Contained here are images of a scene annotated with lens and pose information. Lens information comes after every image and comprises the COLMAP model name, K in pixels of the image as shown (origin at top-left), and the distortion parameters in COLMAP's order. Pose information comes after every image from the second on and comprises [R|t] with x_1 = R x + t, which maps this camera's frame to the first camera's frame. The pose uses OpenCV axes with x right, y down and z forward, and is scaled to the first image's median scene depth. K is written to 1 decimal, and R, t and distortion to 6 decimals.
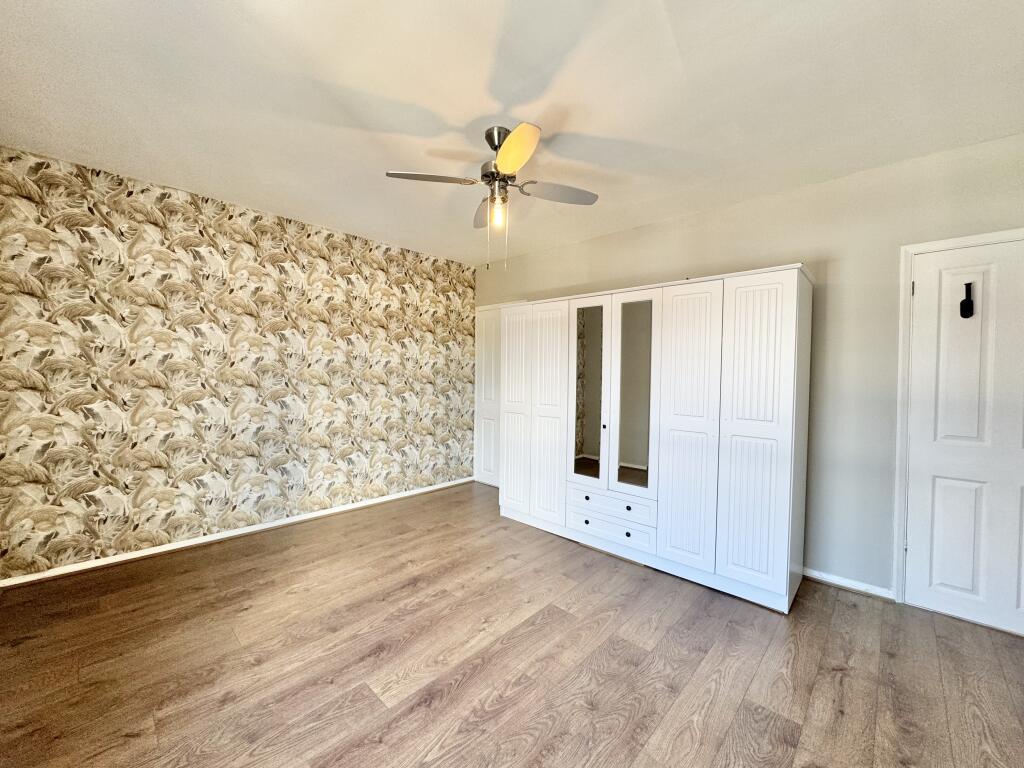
lens RADIAL K [[408.0, 0, 512.0], [0, 408.0, 384.0], [0, 0, 1]] dist [0.010867, -0.000107]
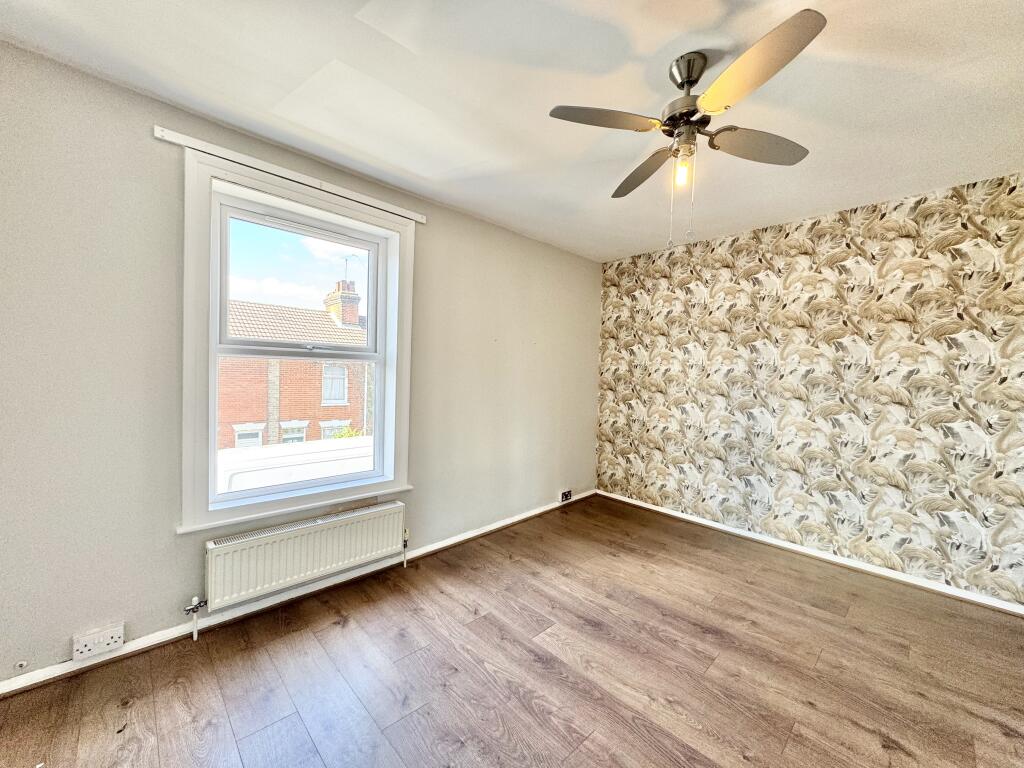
lens RADIAL K [[410.0, 0, 510.1], [0, 410.0, 386.5], [0, 0, 1]] dist [-0.010915, 0.000433]
pose [[-0.052650, 0.015659, -0.998490, 0.513636], [-0.054061, 0.998366, 0.018507, -0.009091], [0.997149, 0.054954, -0.051718, 0.510236]]
